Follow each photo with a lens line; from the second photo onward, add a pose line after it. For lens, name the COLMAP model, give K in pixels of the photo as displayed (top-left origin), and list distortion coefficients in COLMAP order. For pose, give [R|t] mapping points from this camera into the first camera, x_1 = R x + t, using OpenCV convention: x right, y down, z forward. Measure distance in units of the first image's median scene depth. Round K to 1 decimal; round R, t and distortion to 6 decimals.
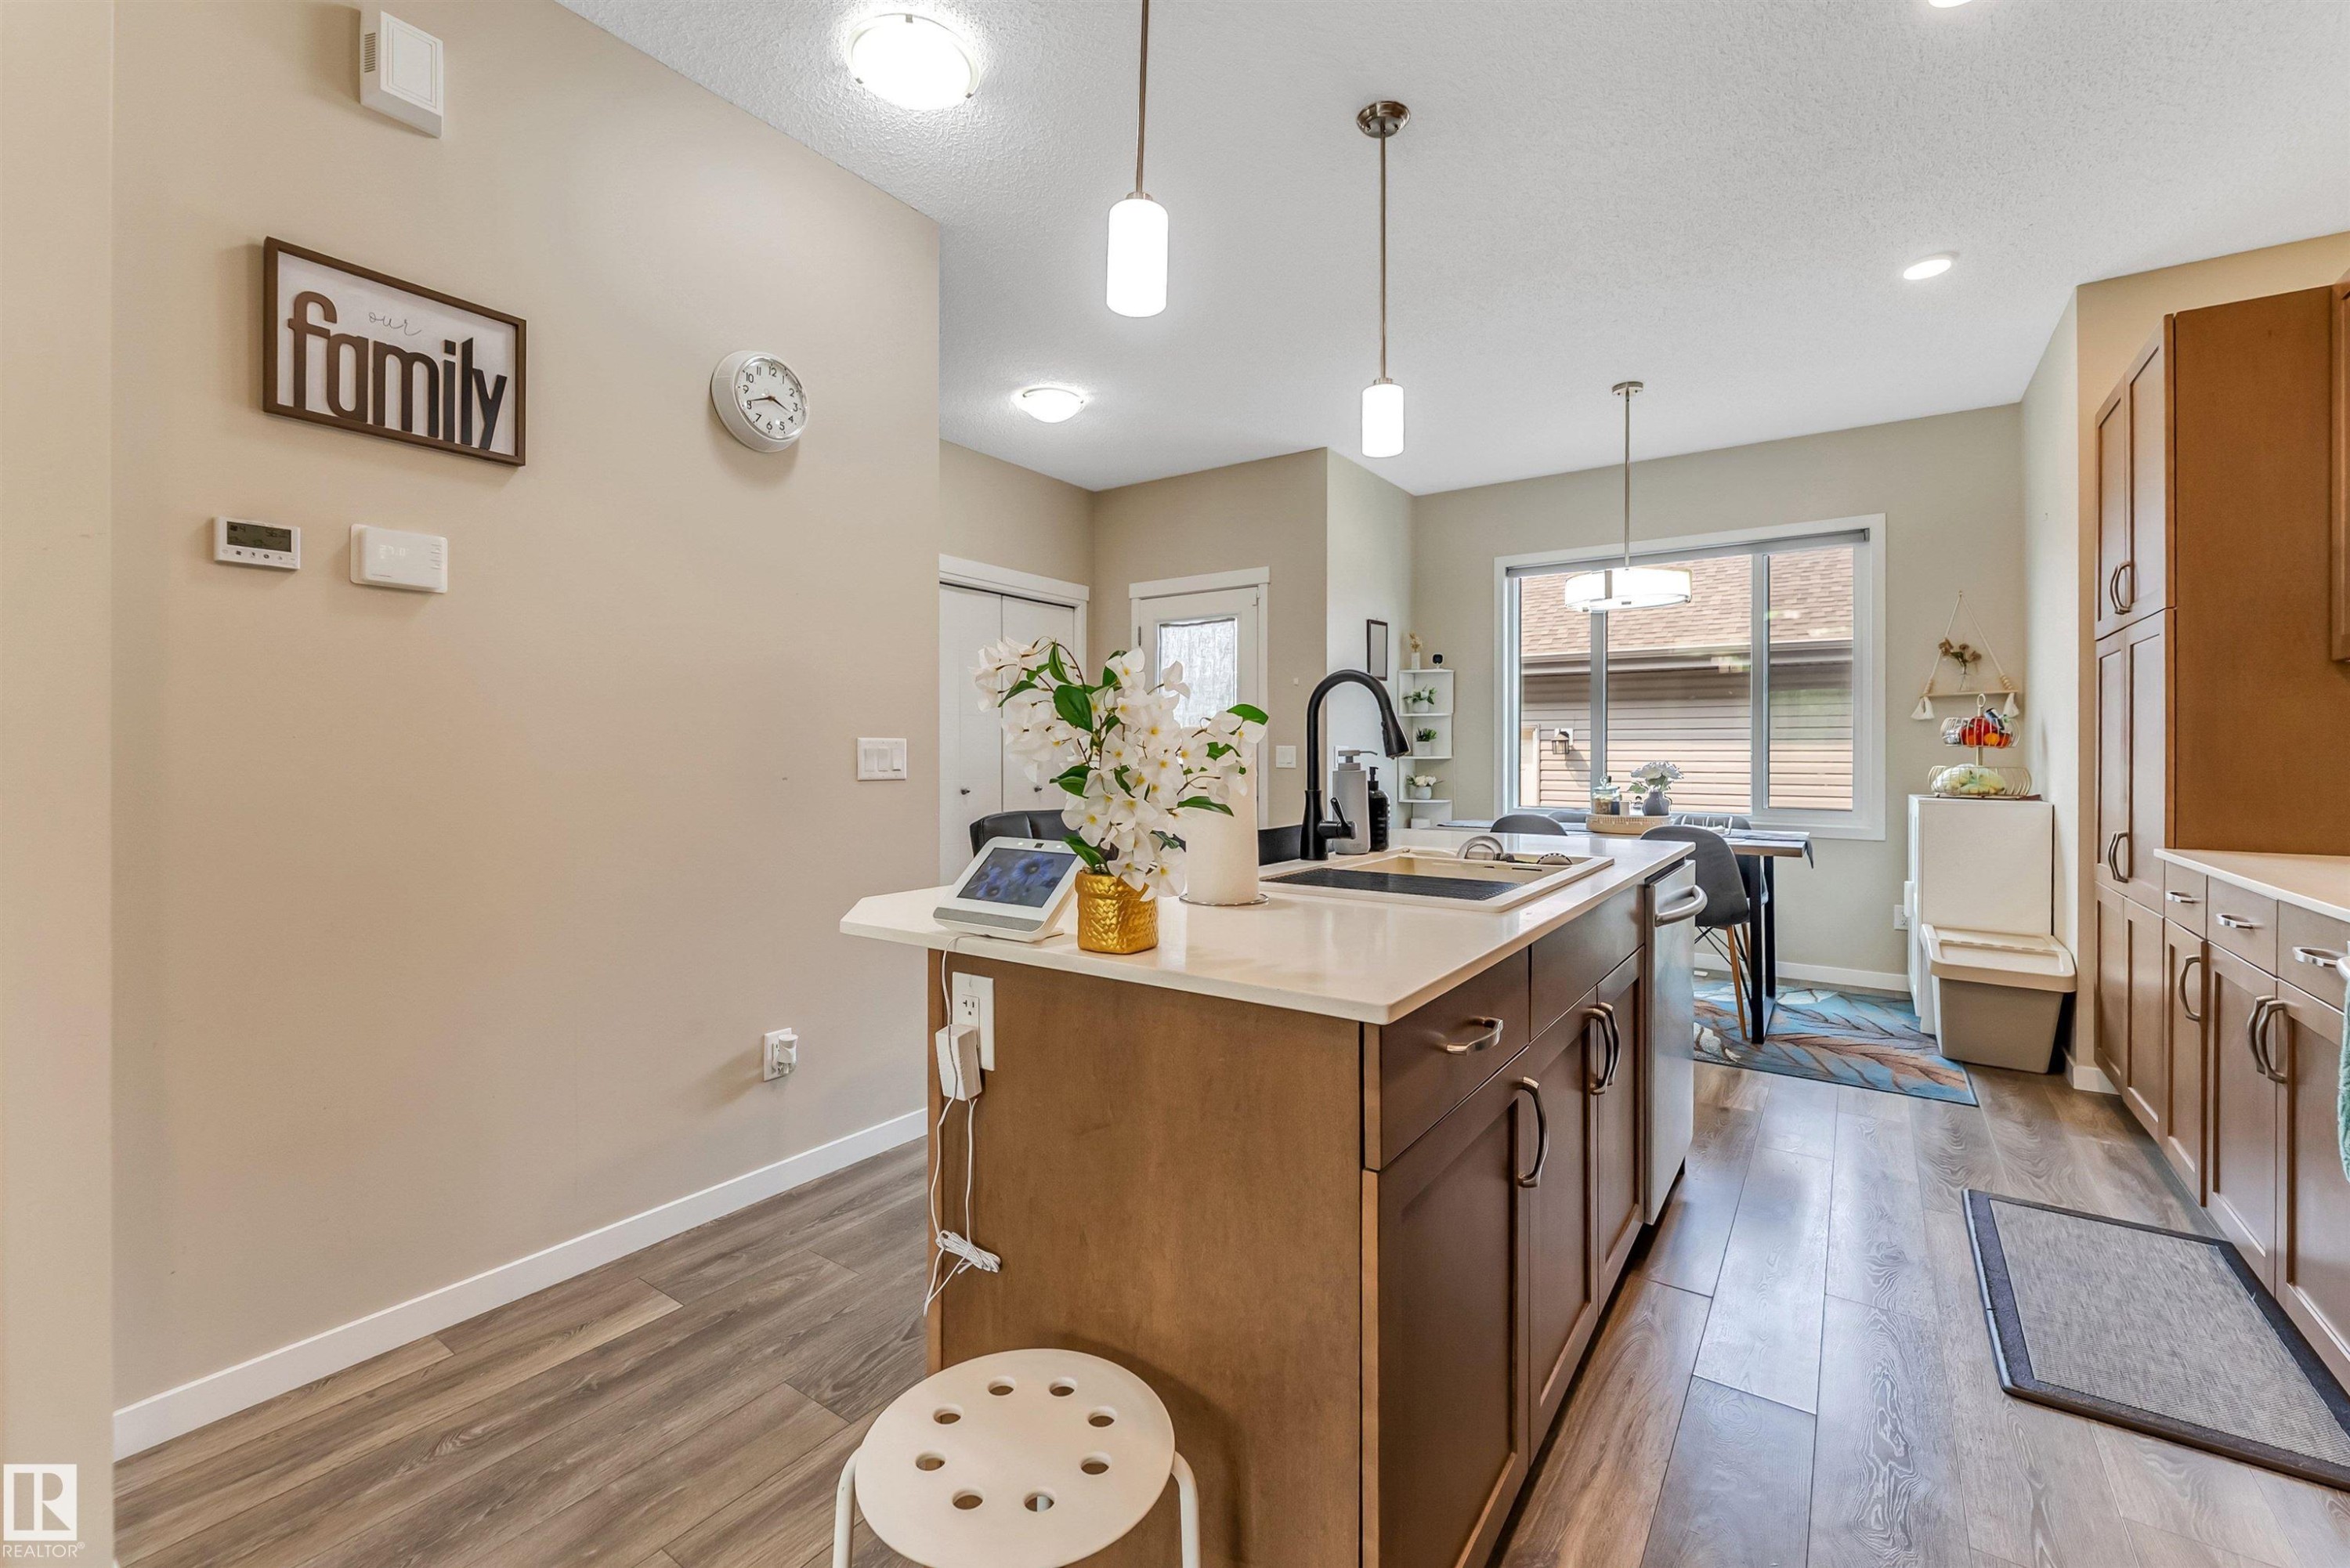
lens RADIAL K [[971.6, 0, 1181.5], [0, 971.6, 765.1], [0, 0, 1]] dist [-0.013463, -0.000199]
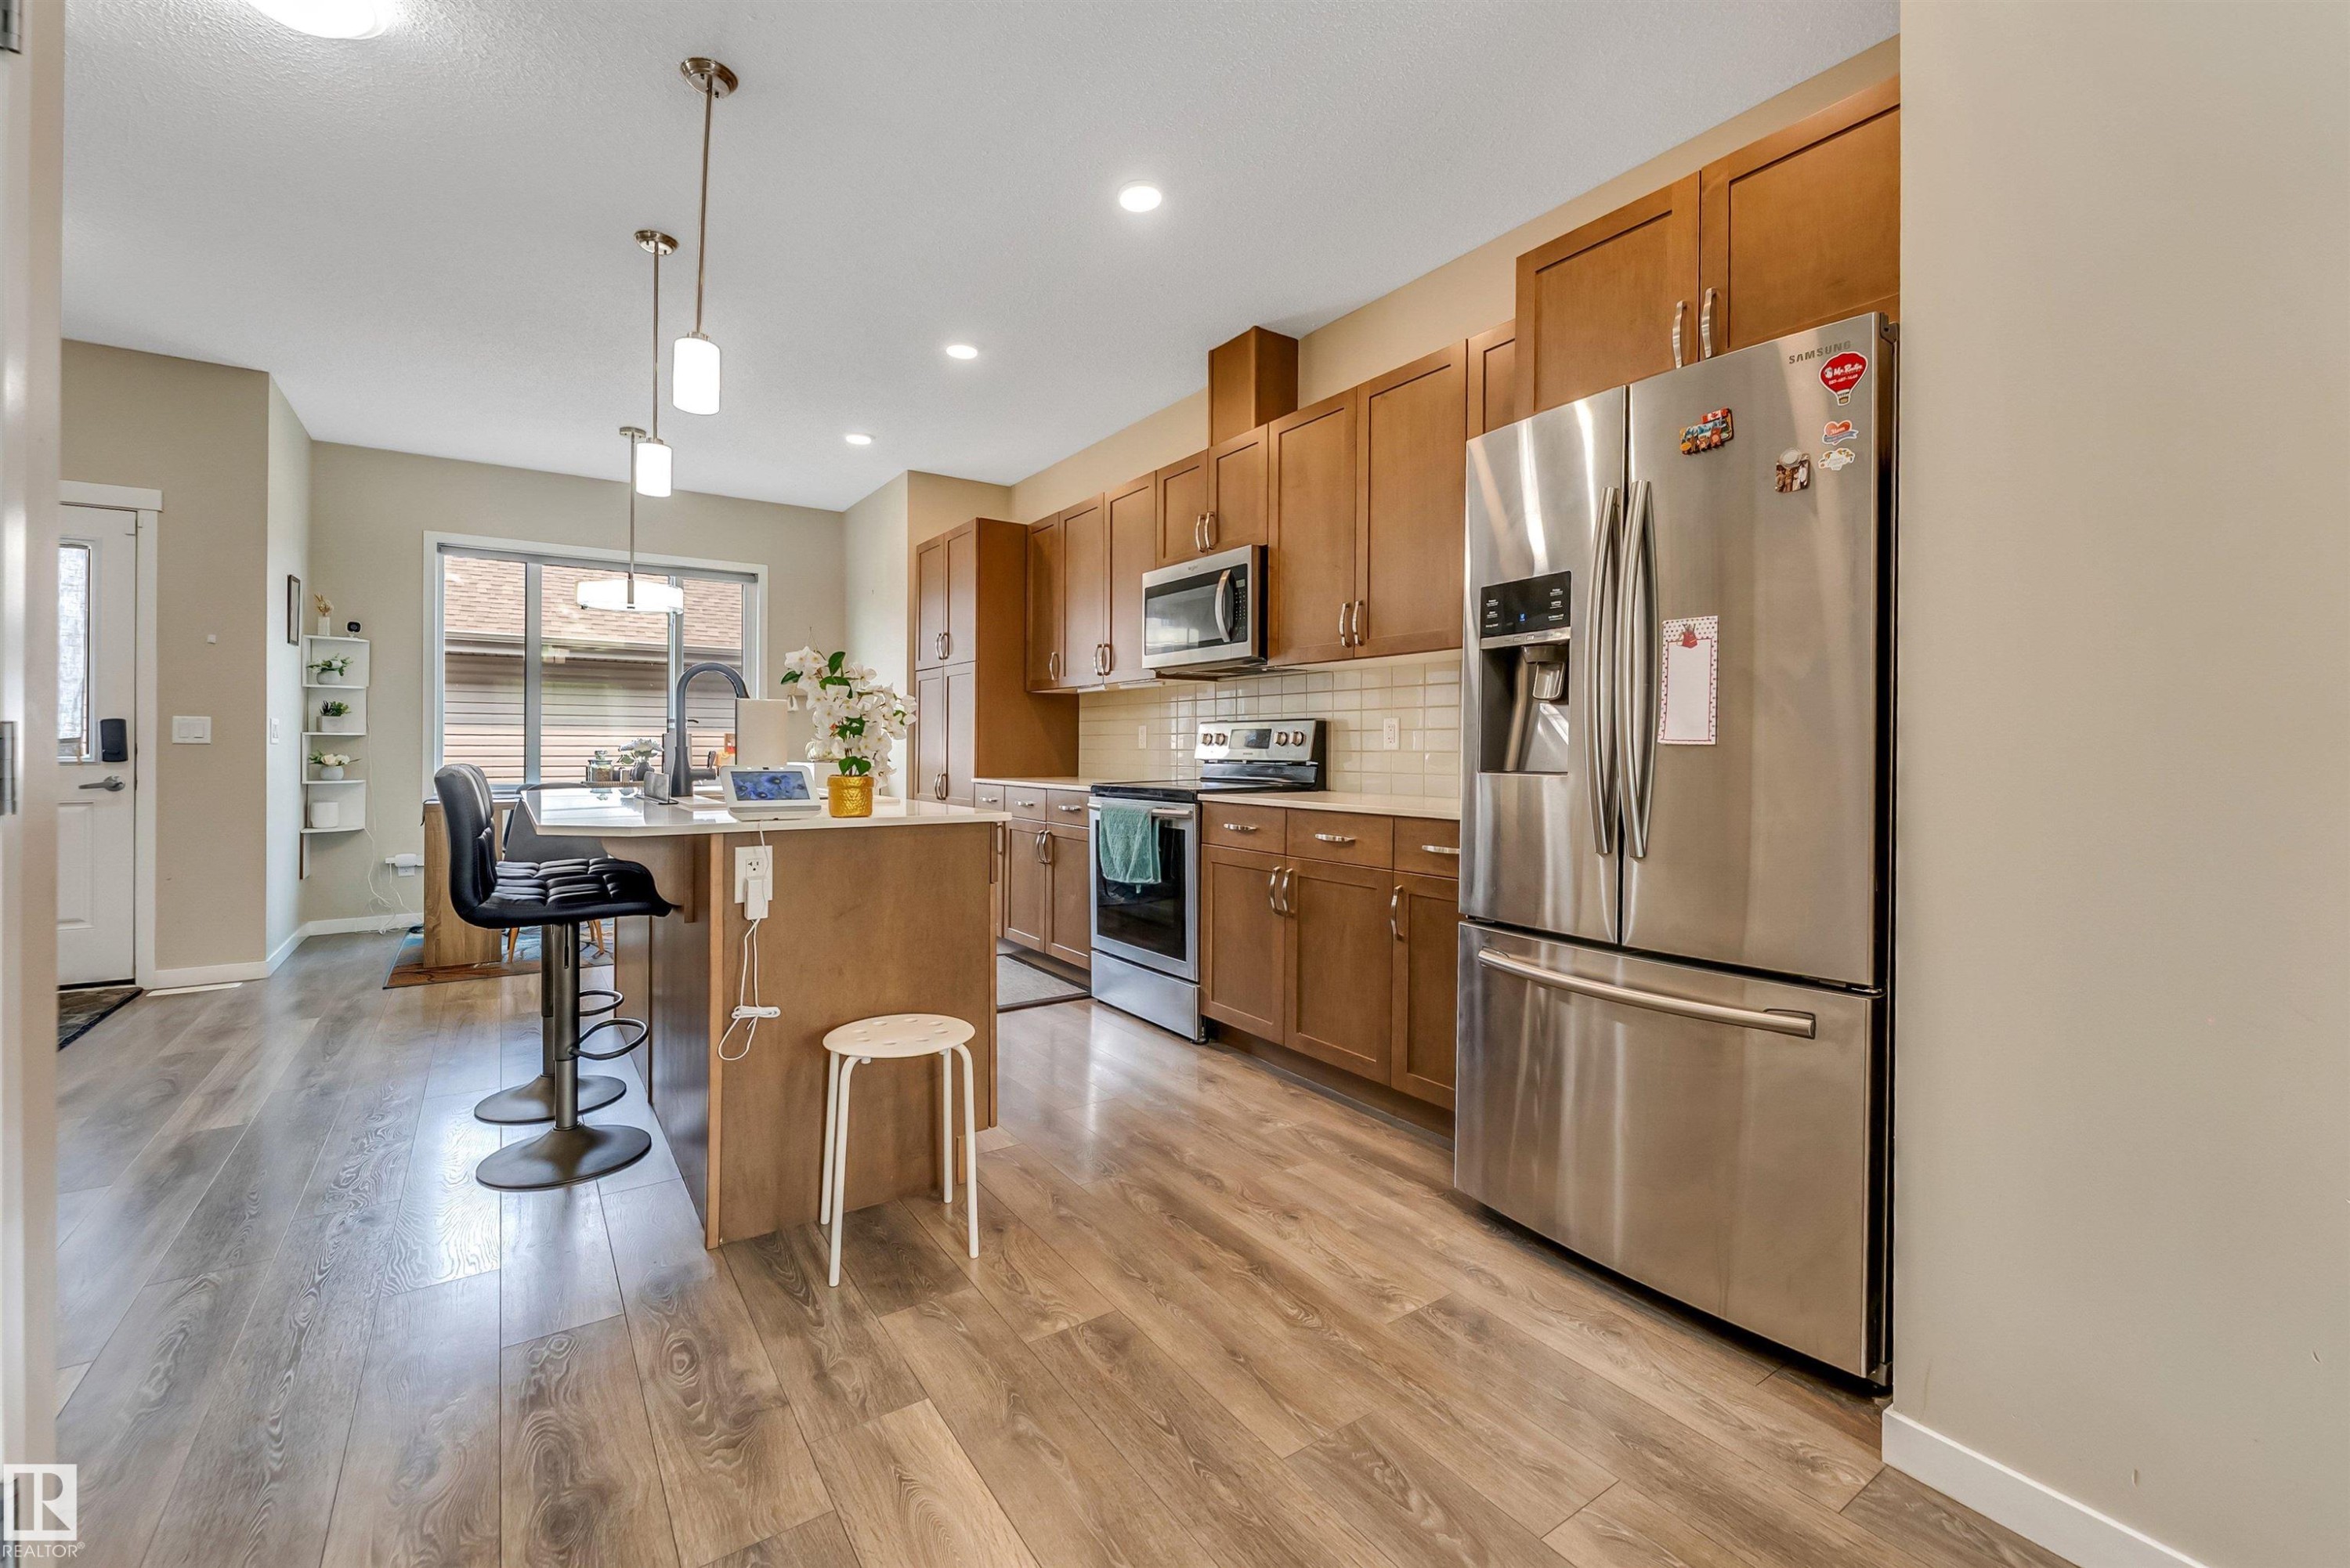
lens RADIAL K [[971.6, 0, 1168.4], [0, 971.6, 763.2], [0, 0, 1]] dist [-0.013463, -0.000199]
pose [[0.357462, -0.011722, 0.933854, -0.349032], [0.004803, 0.999931, 0.010713, 0.015495], [-0.933915, 0.000655, 0.357494, -0.055290]]
